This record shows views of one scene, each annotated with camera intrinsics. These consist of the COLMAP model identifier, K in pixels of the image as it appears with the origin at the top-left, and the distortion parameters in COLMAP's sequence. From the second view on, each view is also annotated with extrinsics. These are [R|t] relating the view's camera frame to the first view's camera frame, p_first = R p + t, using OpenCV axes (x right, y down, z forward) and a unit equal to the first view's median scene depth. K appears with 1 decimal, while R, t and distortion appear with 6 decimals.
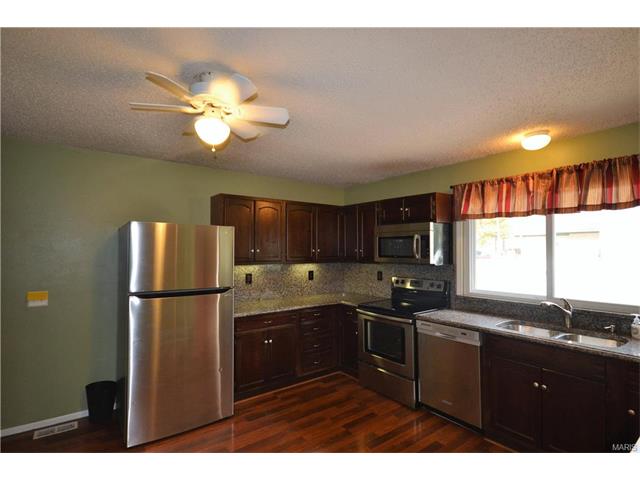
lens RADIAL K [[338.0, 0, 317.7], [0, 338.0, 244.2], [0, 0, 1]] dist [0.002344, 0.000617]
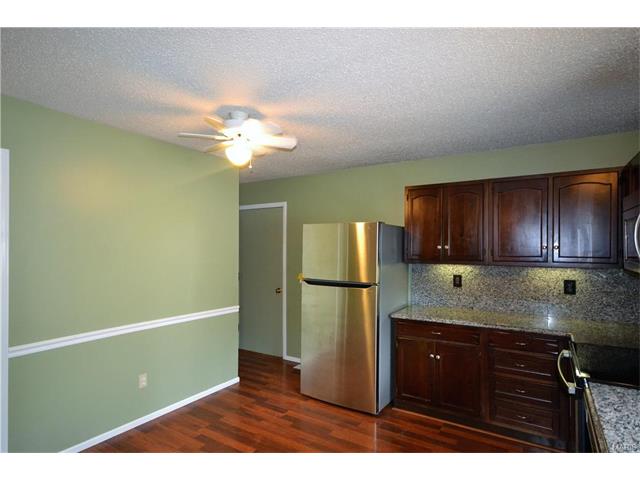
lens RADIAL K [[352.8, 0, 319.4], [0, 352.8, 242.4], [0, 0, 1]] dist [0.001883, 0.000306]
pose [[0.347149, -0.007778, -0.937778, 0.583877], [0.009340, 0.999945, -0.004836, 0.009821], [0.937764, -0.007080, 0.347202, 0.446523]]
